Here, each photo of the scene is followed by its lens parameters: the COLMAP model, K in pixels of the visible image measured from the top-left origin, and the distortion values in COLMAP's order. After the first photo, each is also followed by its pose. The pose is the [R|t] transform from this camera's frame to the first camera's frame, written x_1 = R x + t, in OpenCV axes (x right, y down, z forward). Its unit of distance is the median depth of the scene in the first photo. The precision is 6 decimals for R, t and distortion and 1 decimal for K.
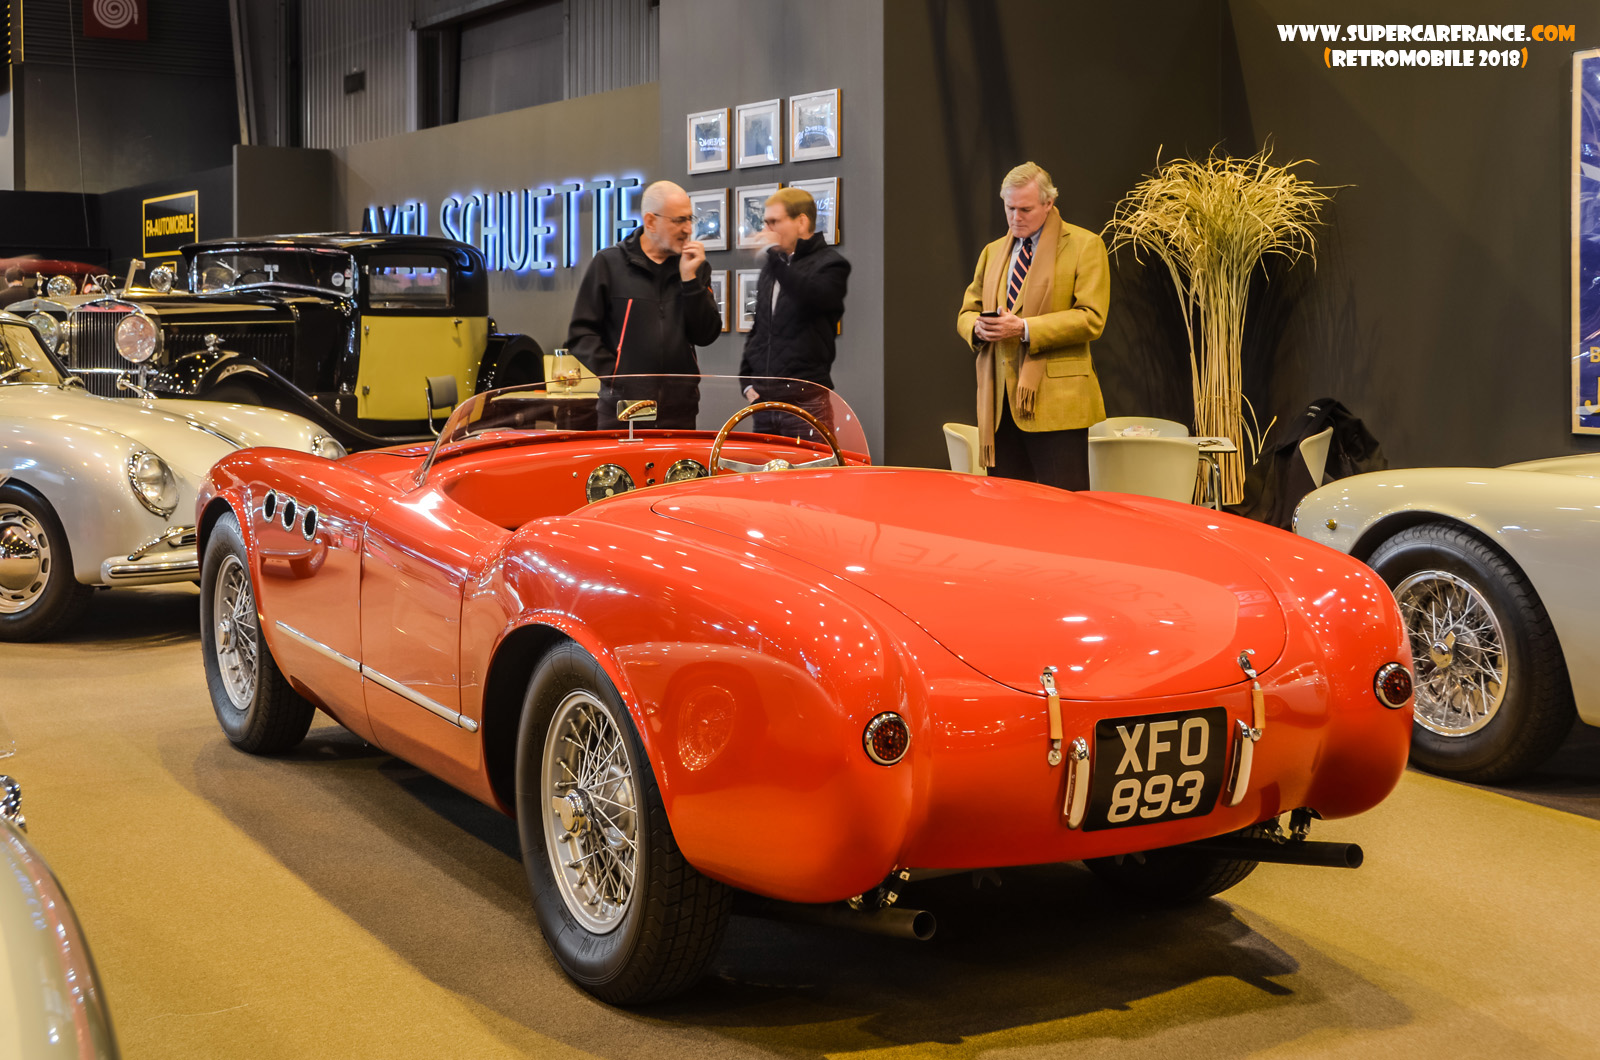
lens RADIAL K [[1961.2, 0, 800.0], [0, 1961.2, 530.0], [0, 0, 1]] dist [-0.010200, 0.325923]
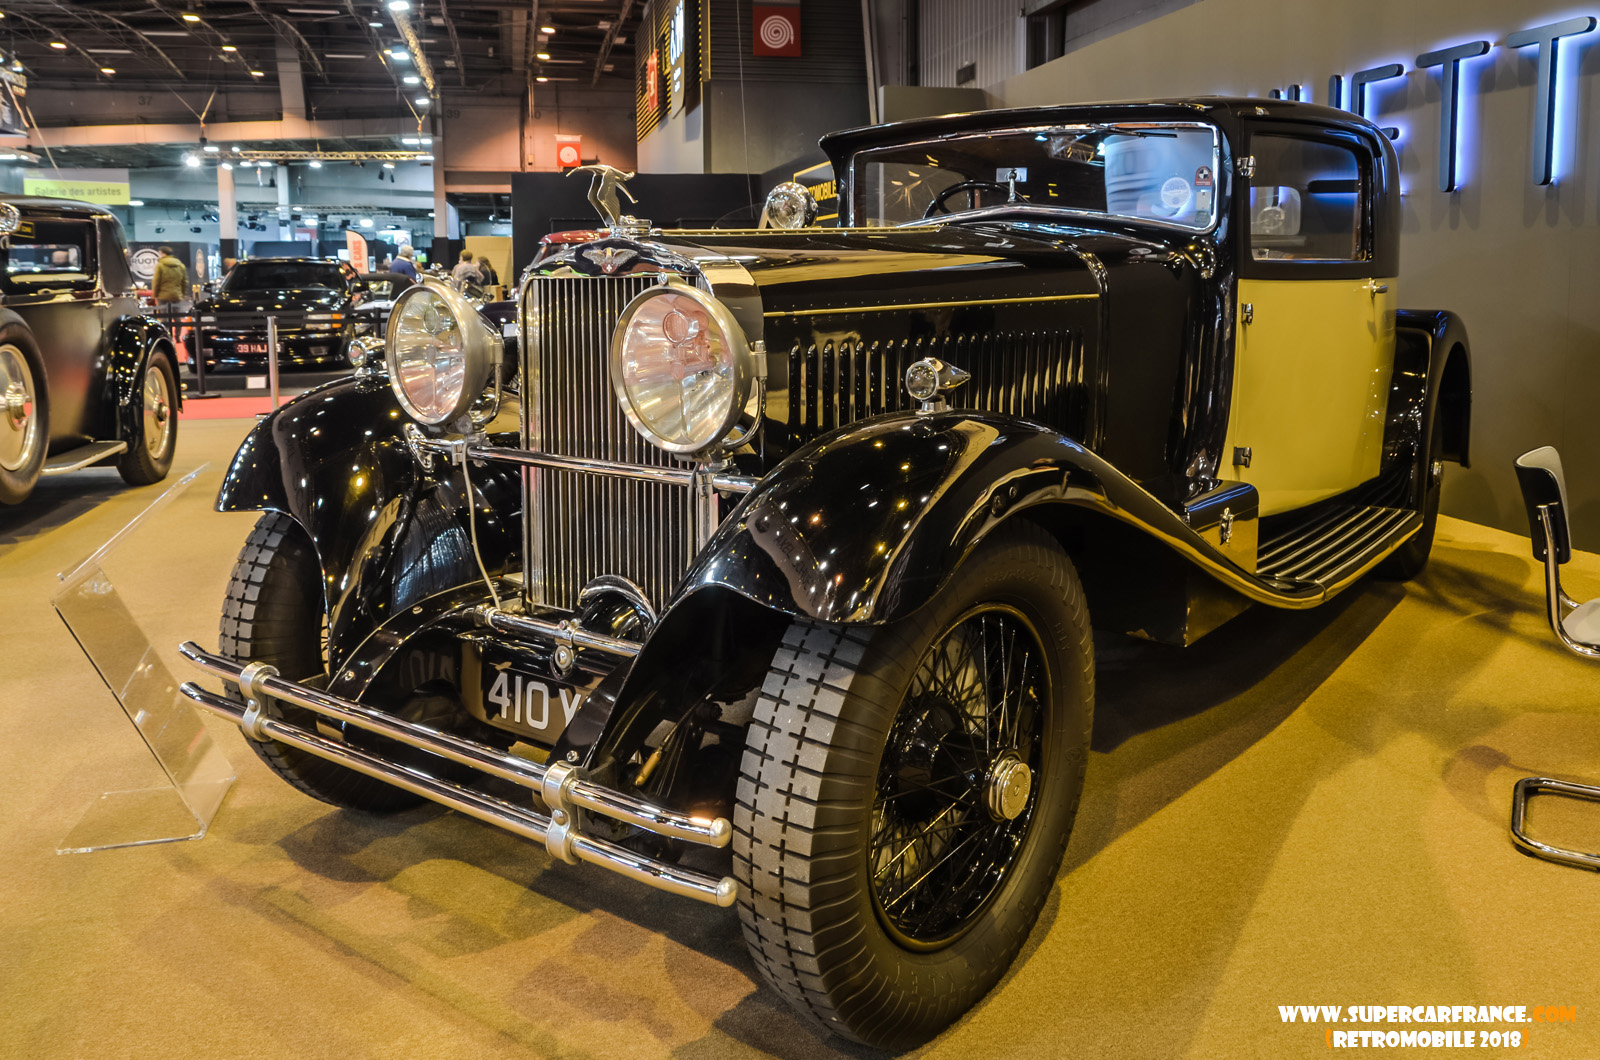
lens RADIAL K [[1273.0, 0, 800.0], [0, 1273.0, 530.0], [0, 0, 1]] dist [0.003010, 0.002562]
pose [[0.949413, 0.045829, -0.310667, -0.219829], [-0.017827, 0.995564, 0.092383, -0.077355], [0.313522, -0.082171, 0.946019, 0.696551]]
